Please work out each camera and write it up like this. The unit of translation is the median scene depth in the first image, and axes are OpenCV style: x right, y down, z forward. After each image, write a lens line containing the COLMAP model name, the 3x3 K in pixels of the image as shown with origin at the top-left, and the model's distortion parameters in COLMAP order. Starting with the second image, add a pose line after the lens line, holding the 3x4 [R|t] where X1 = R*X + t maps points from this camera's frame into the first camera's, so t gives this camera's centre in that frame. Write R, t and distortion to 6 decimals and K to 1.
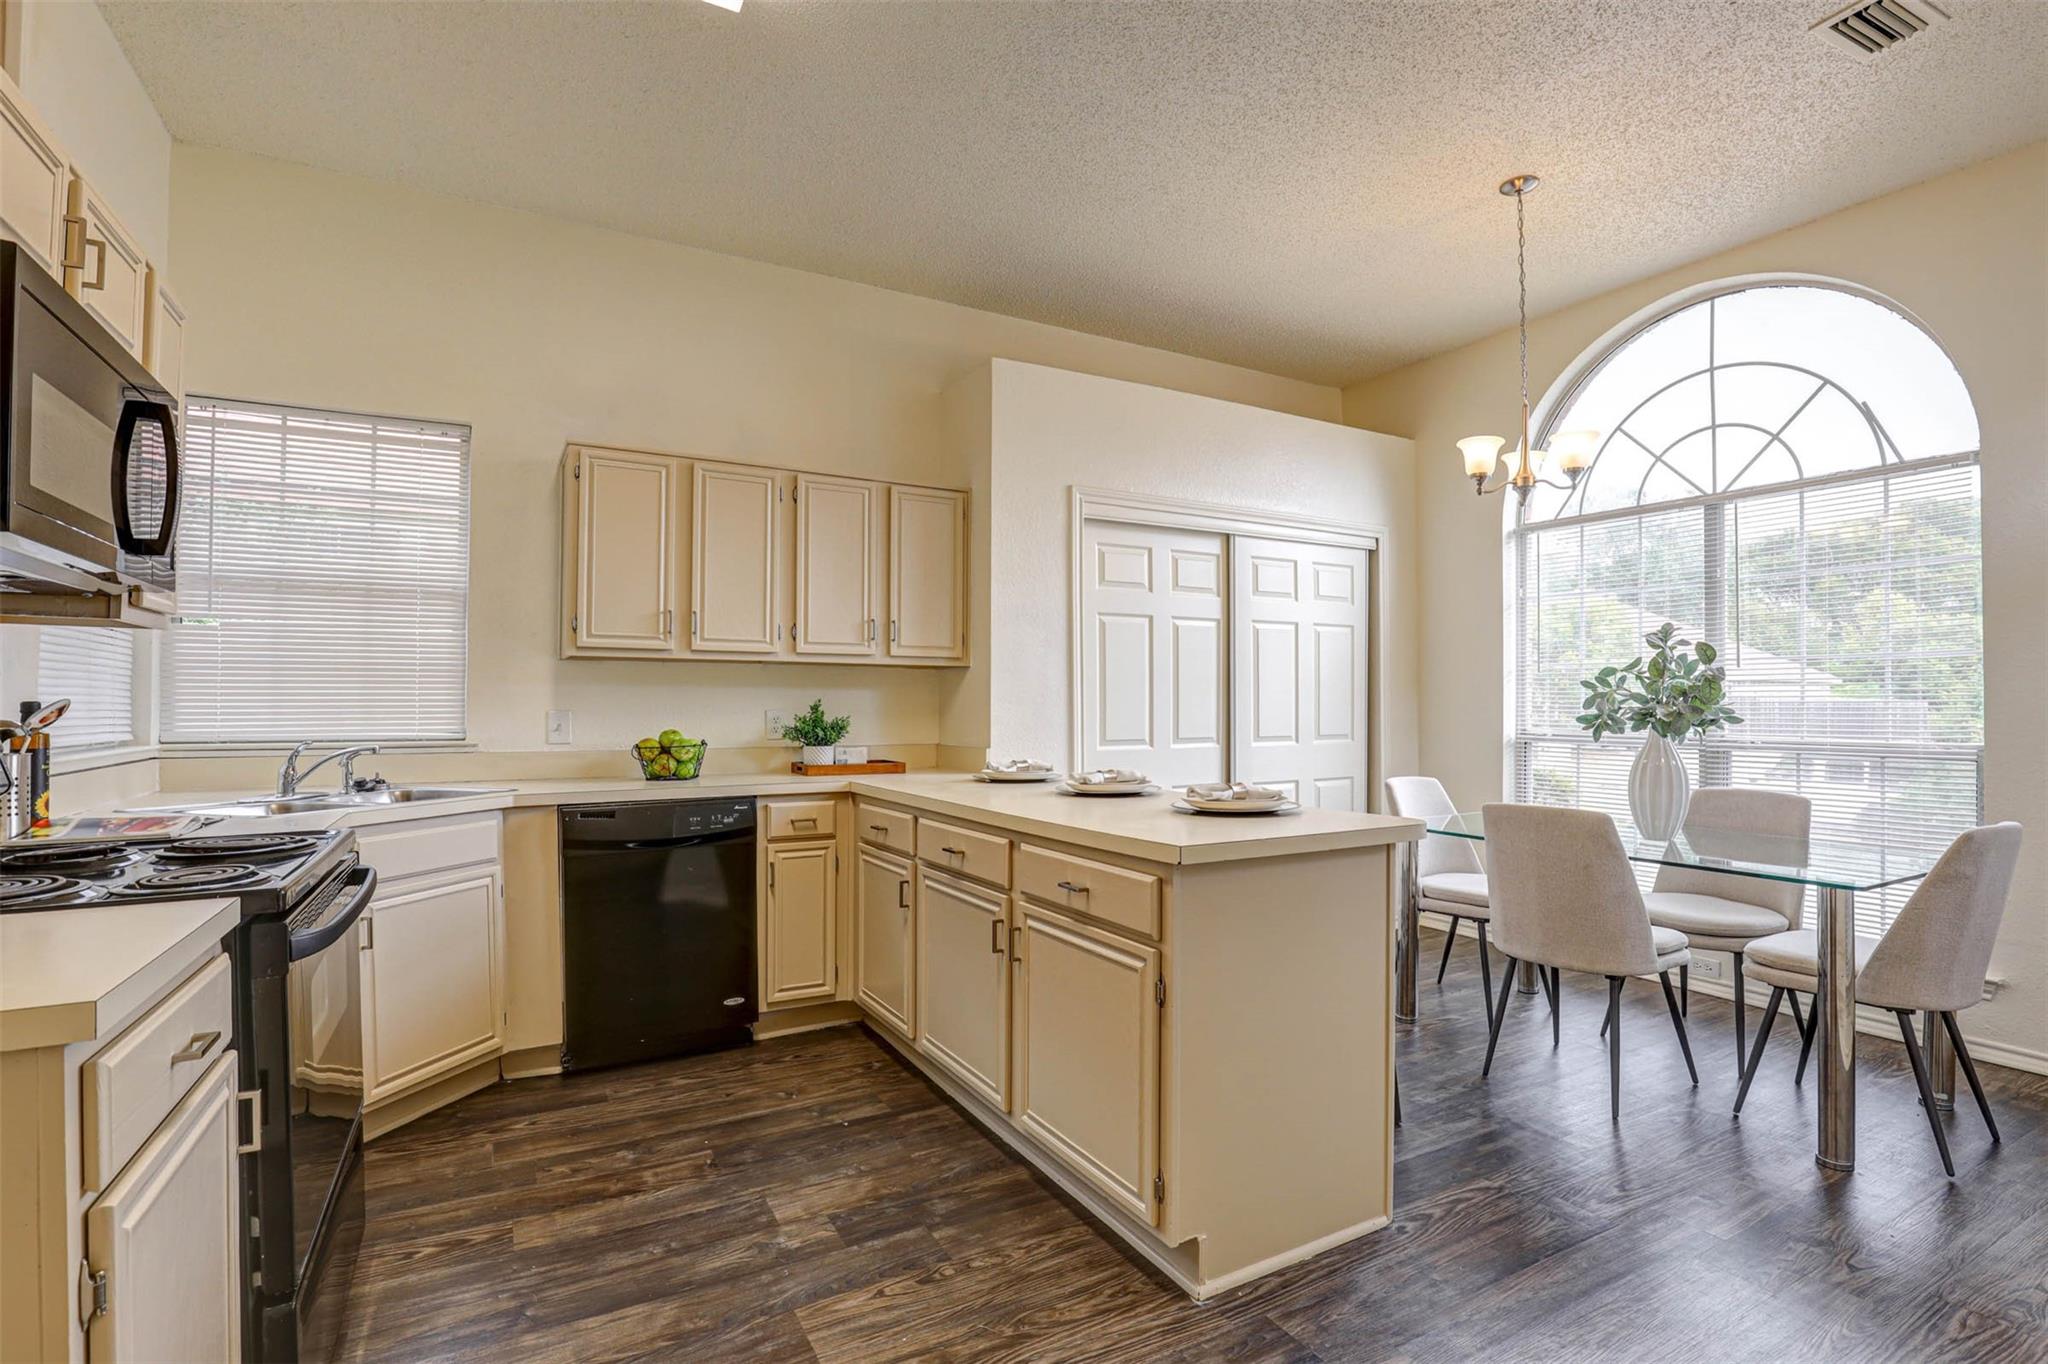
lens RADIAL K [[958.7, 0, 1025.8], [0, 958.7, 698.3], [0, 0, 1]] dist [-0.004036, -0.000534]
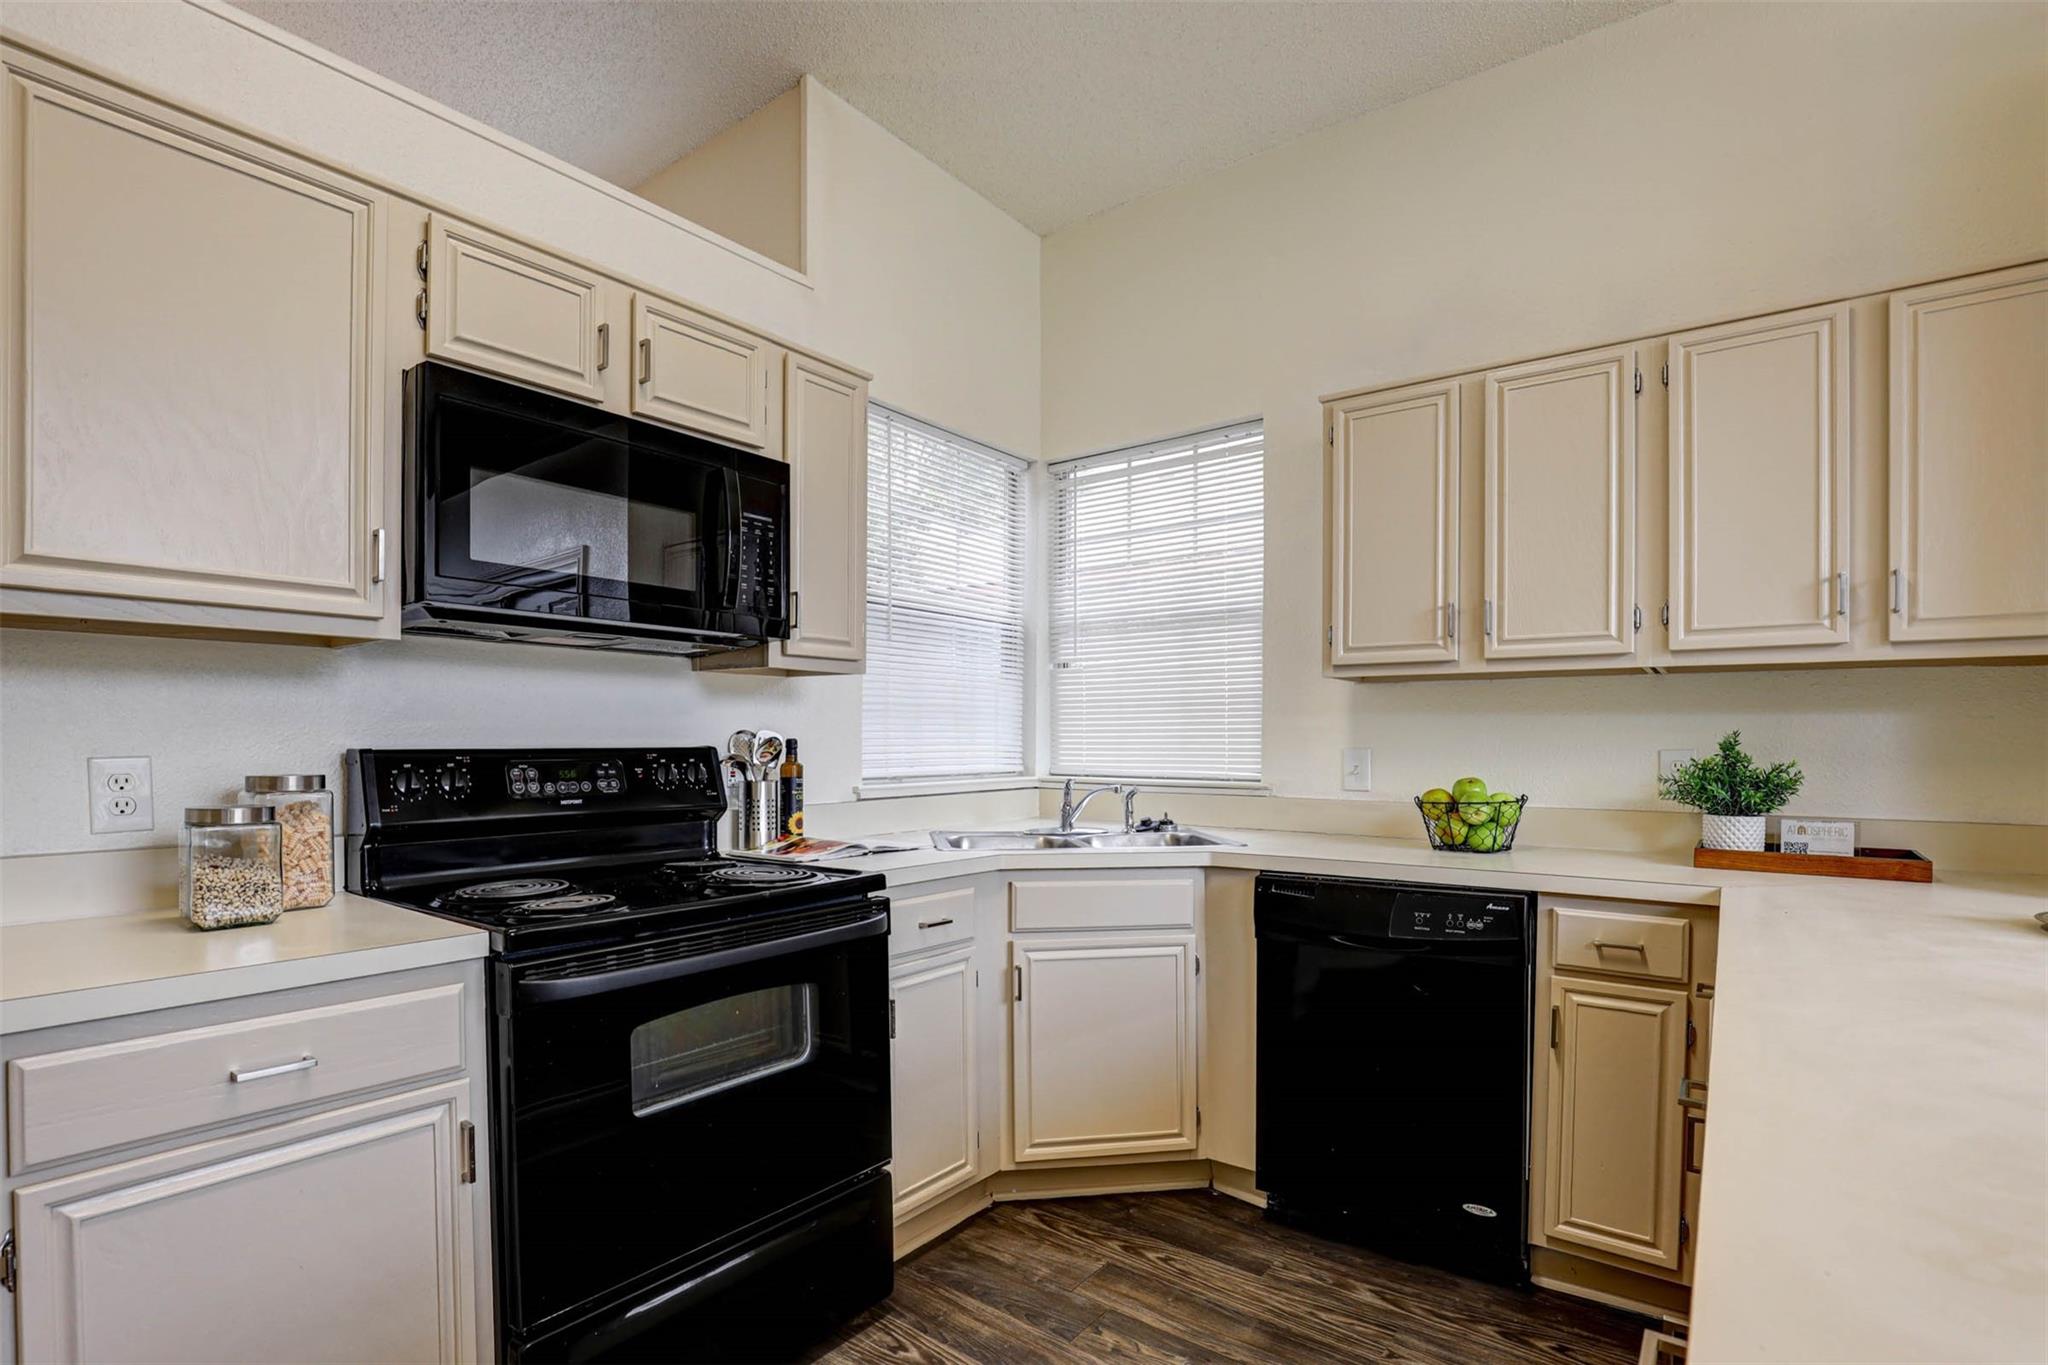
lens RADIAL K [[999.1, 0, 1023.9], [0, 999.1, 759.7], [0, 0, 1]] dist [-0.027414, 0.000308]
pose [[0.412905, 0.018249, -0.910591, 0.156533], [0.007588, 0.999696, 0.023476, 0.001154], [0.910742, -0.016603, 0.412641, 0.453735]]
